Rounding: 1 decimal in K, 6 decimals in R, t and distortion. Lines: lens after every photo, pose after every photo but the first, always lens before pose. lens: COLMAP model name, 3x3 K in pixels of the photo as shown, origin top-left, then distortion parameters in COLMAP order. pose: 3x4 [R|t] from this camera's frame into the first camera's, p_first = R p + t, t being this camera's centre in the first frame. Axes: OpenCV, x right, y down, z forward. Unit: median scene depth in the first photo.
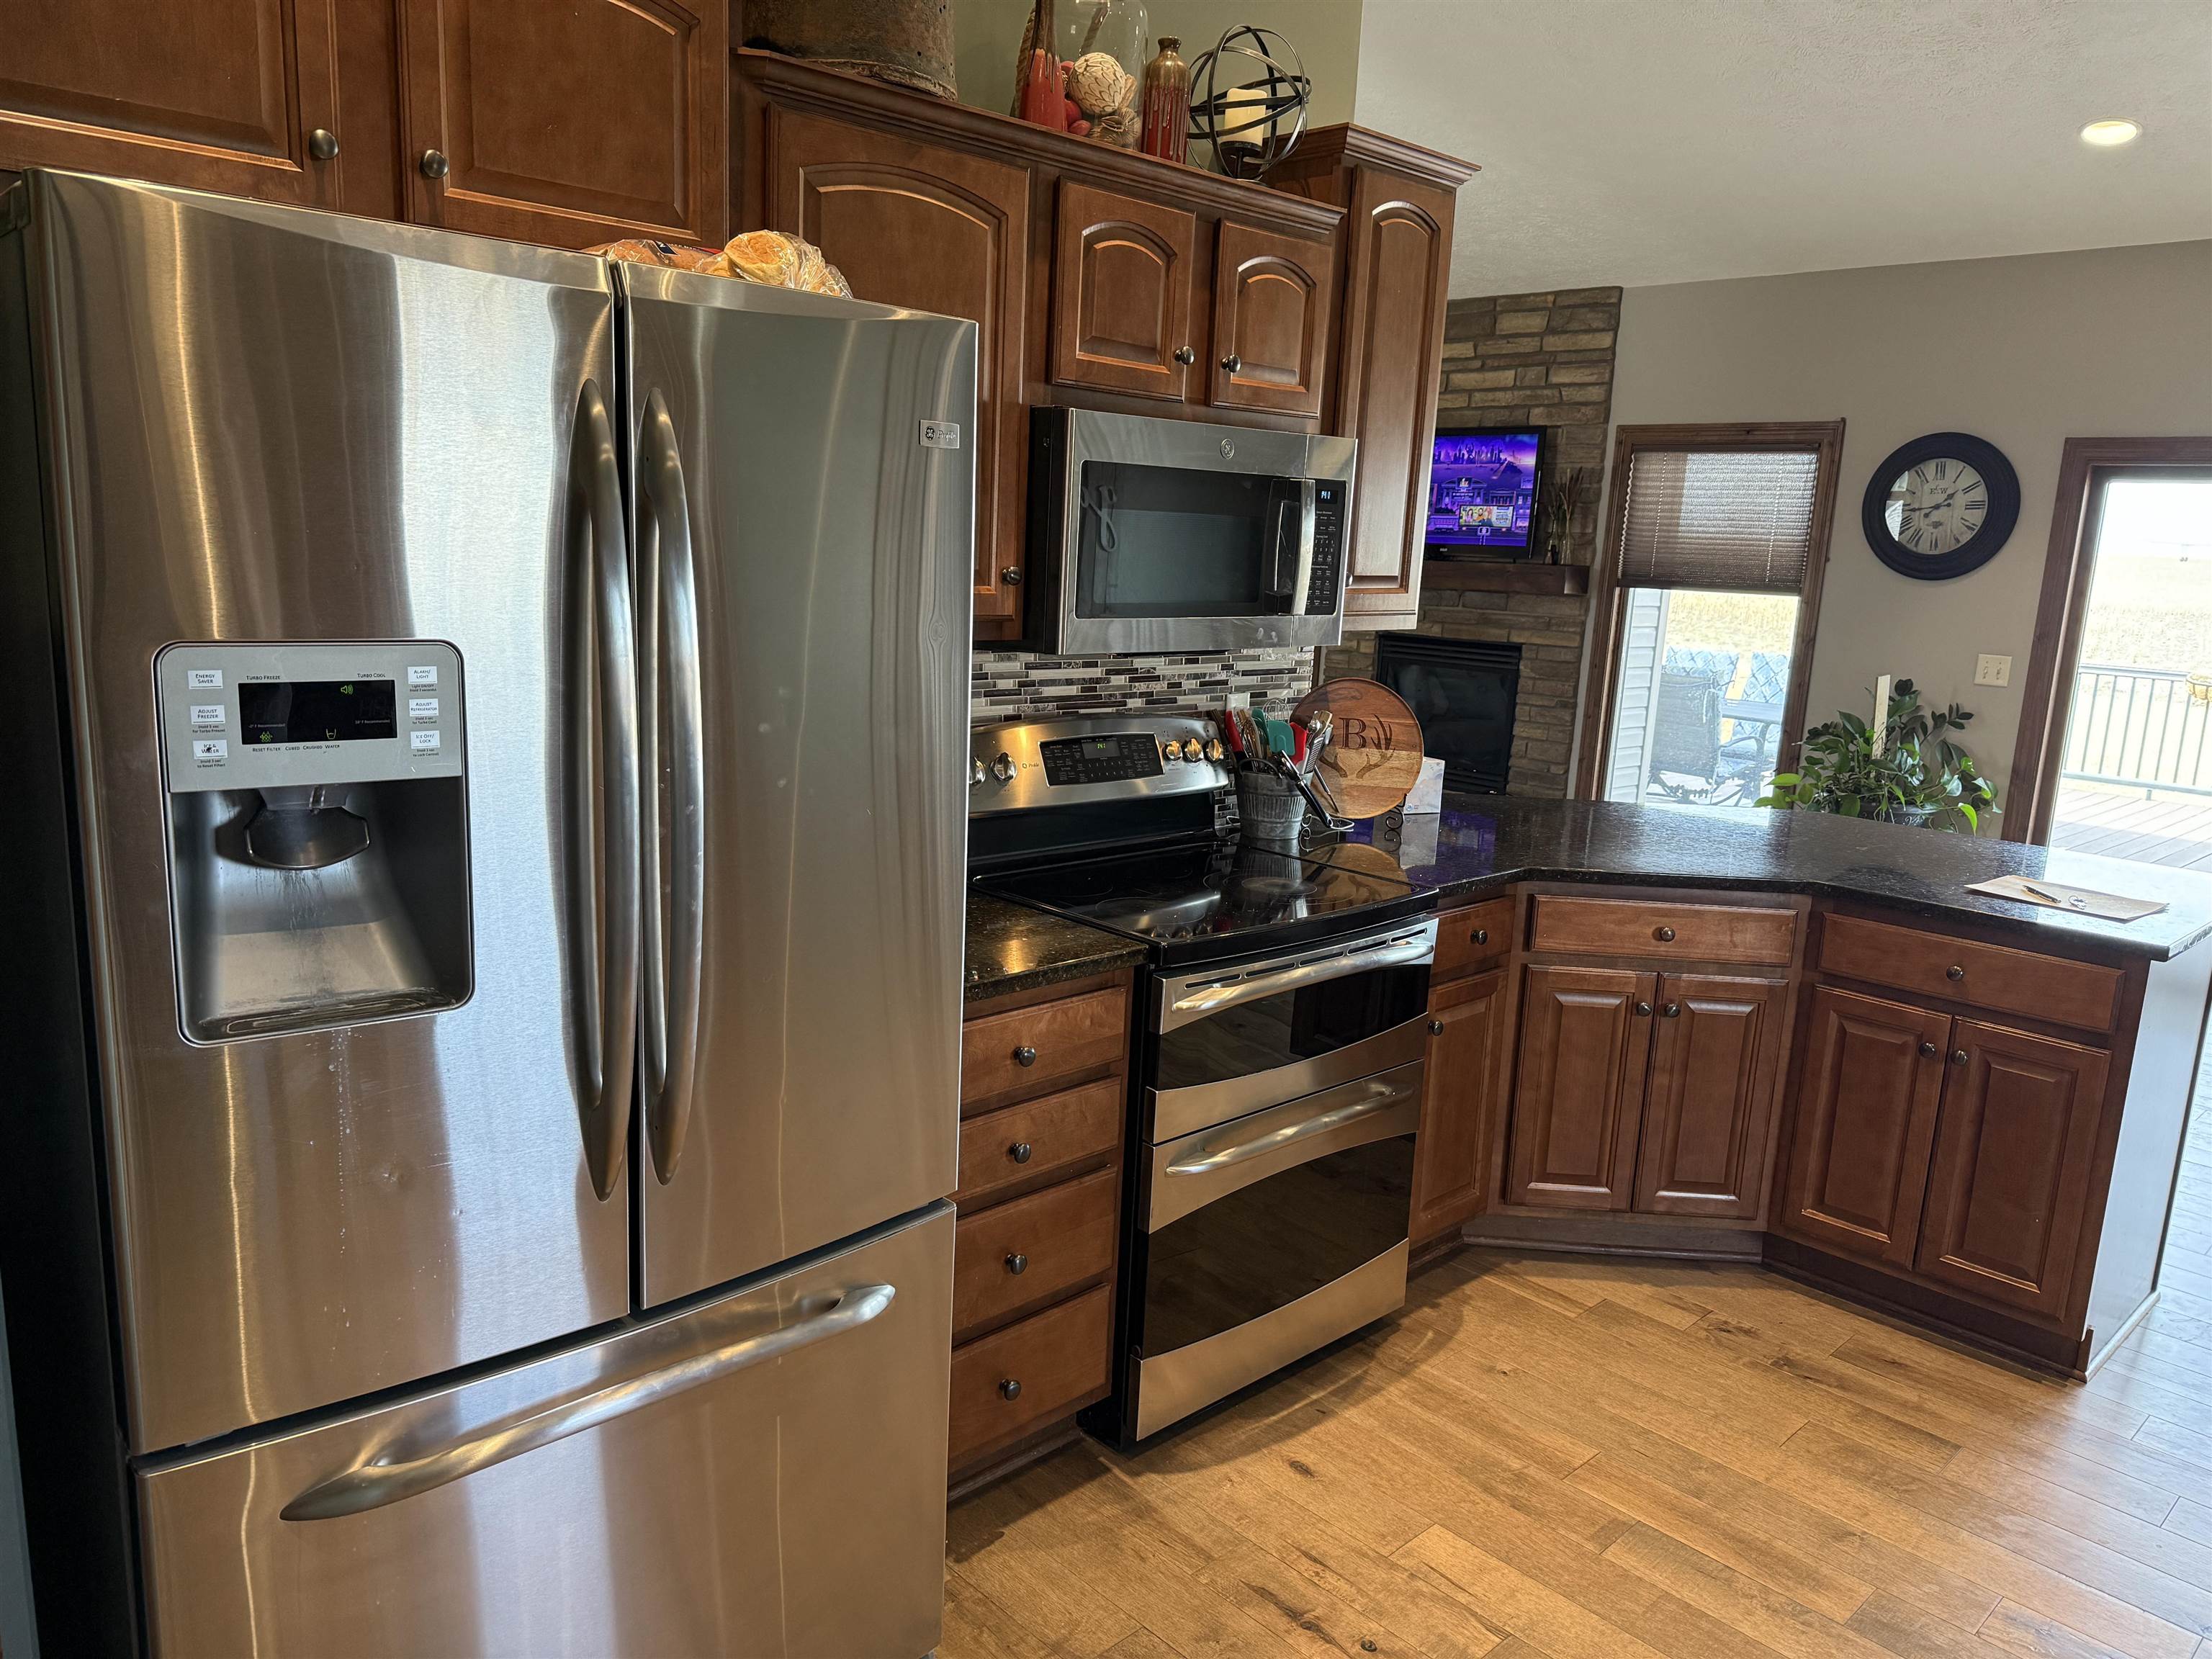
lens RADIAL K [[1565.0, 0, 1106.1], [0, 1565.0, 843.6], [0, 0, 1]] dist [0.067908, -0.089510]
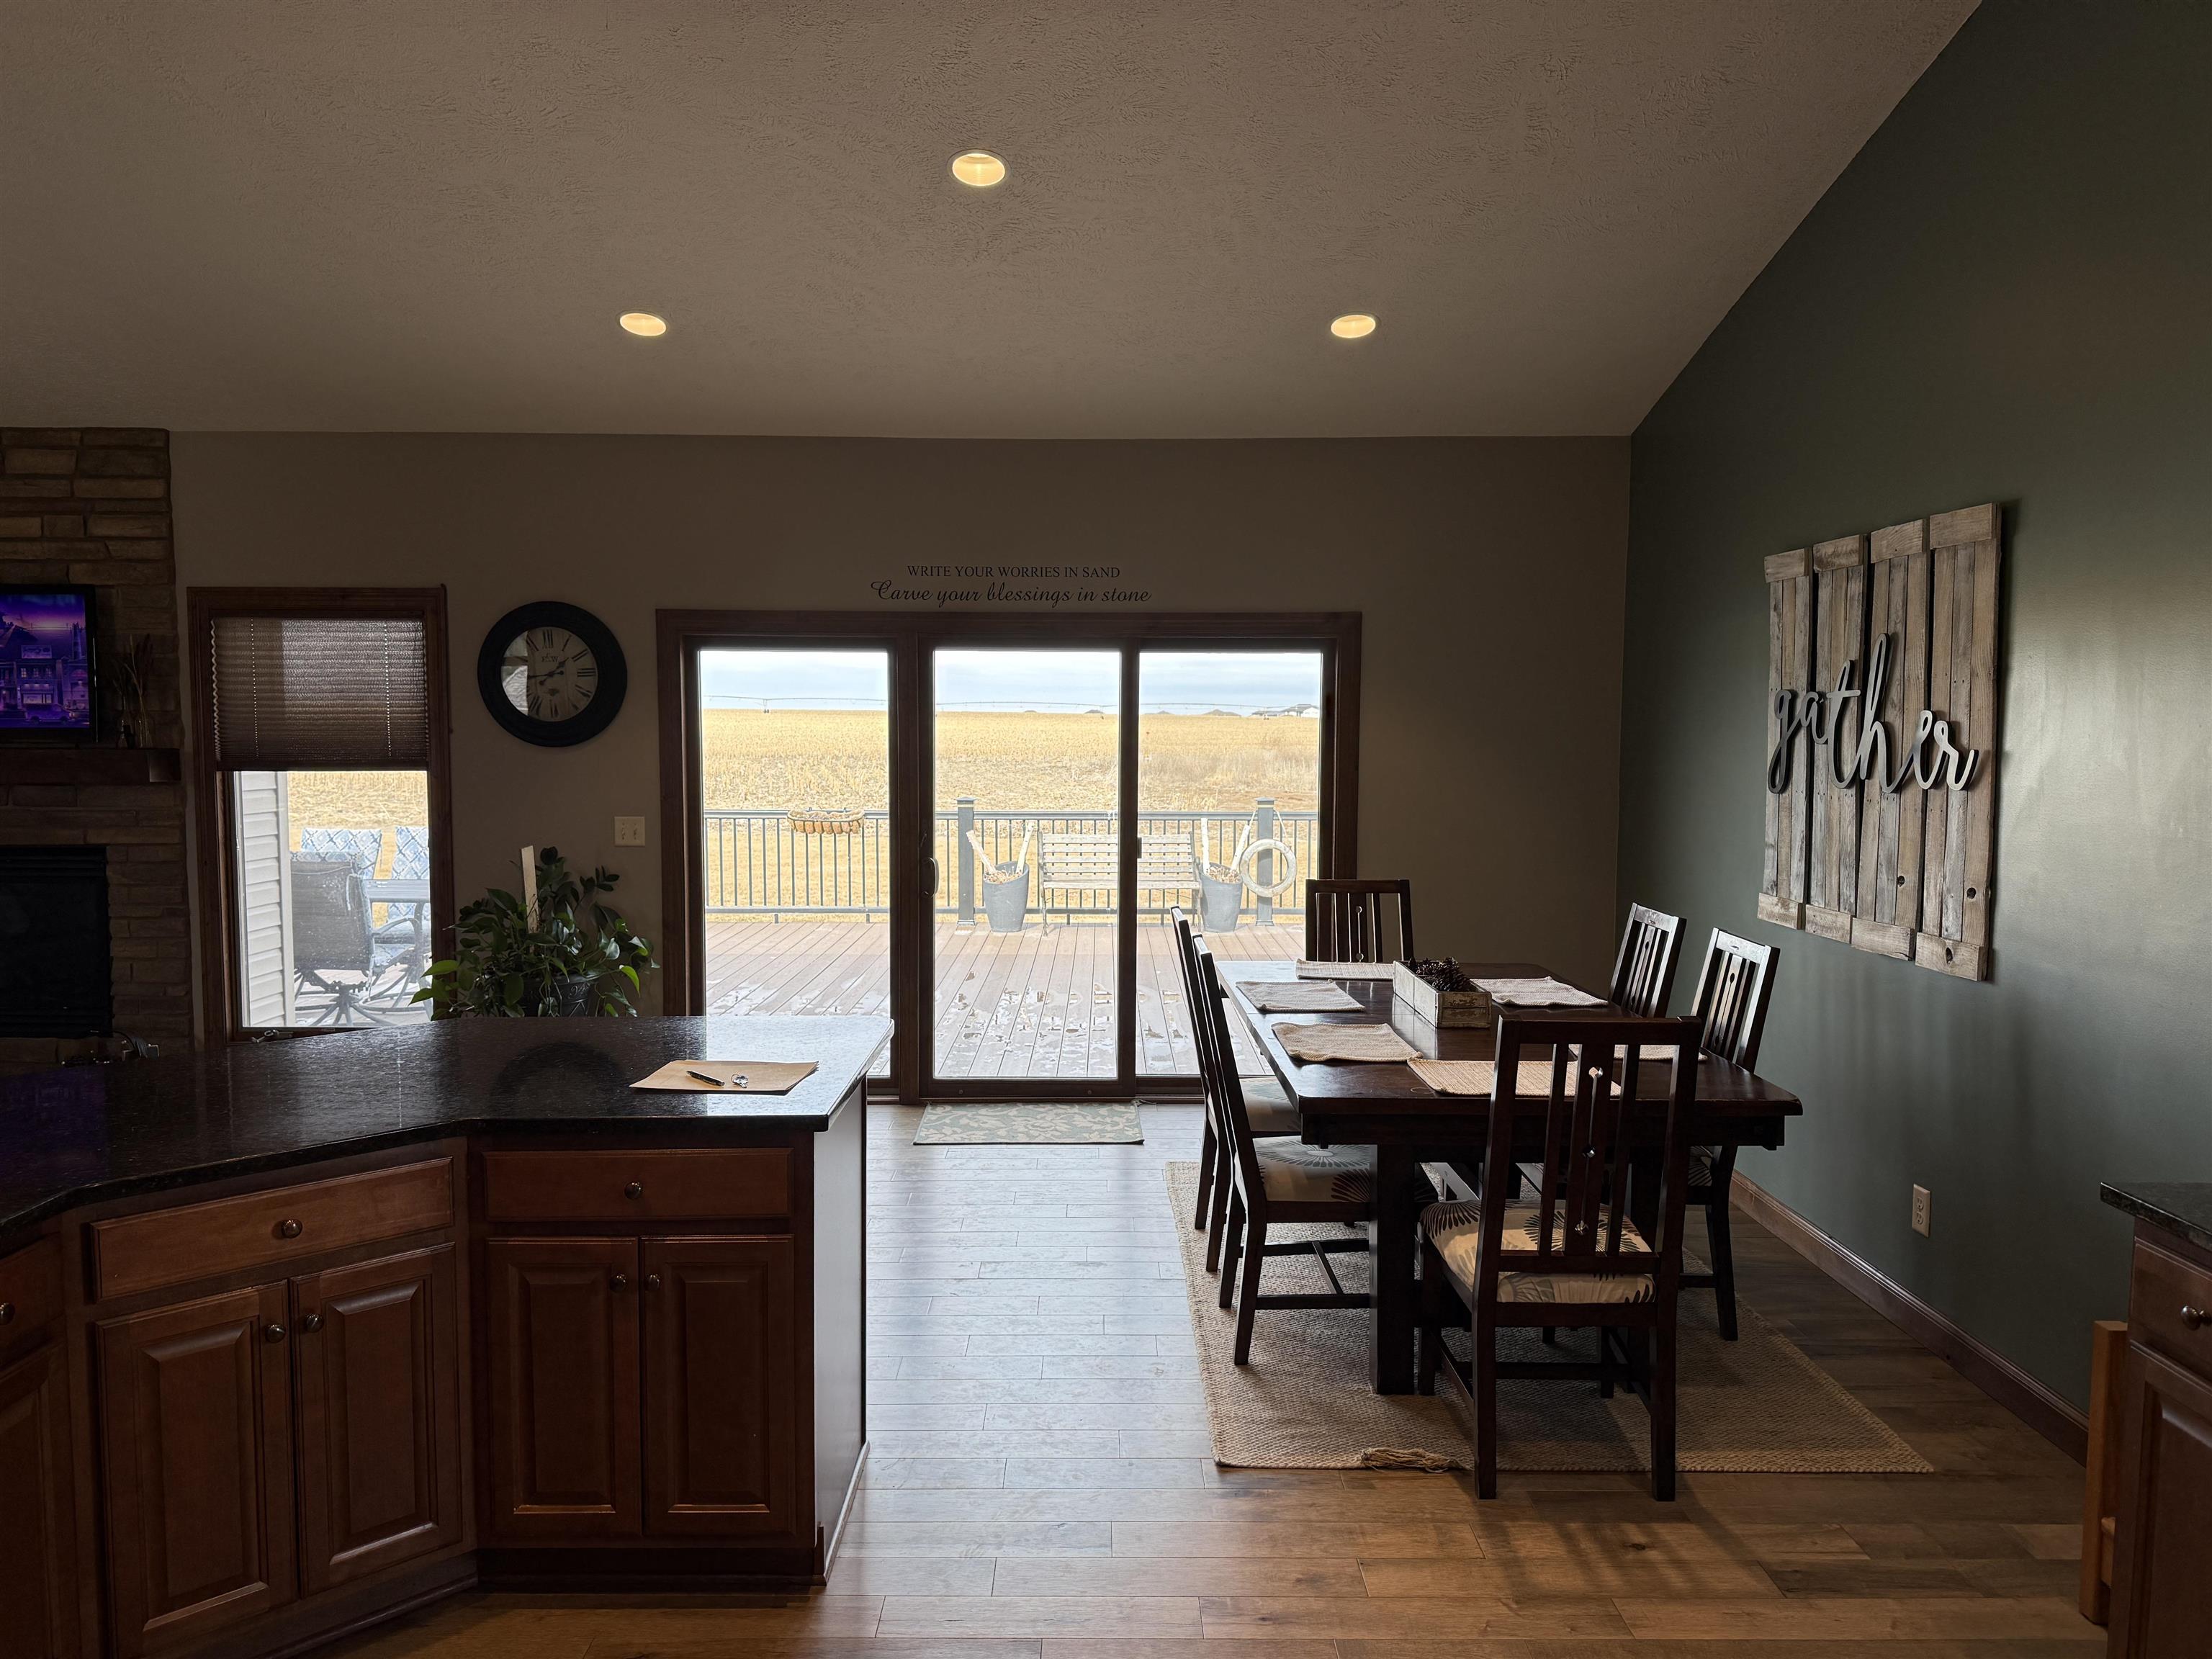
lens RADIAL K [[1565.0, 0, 1098.0], [0, 1565.0, 860.8], [0, 0, 1]] dist [0.067908, -0.089510]
pose [[0.698273, -0.103281, 0.708342, 0.056767], [0.166575, 0.985816, -0.020469, -0.022367], [-0.696181, 0.132285, 0.705573, 0.085649]]
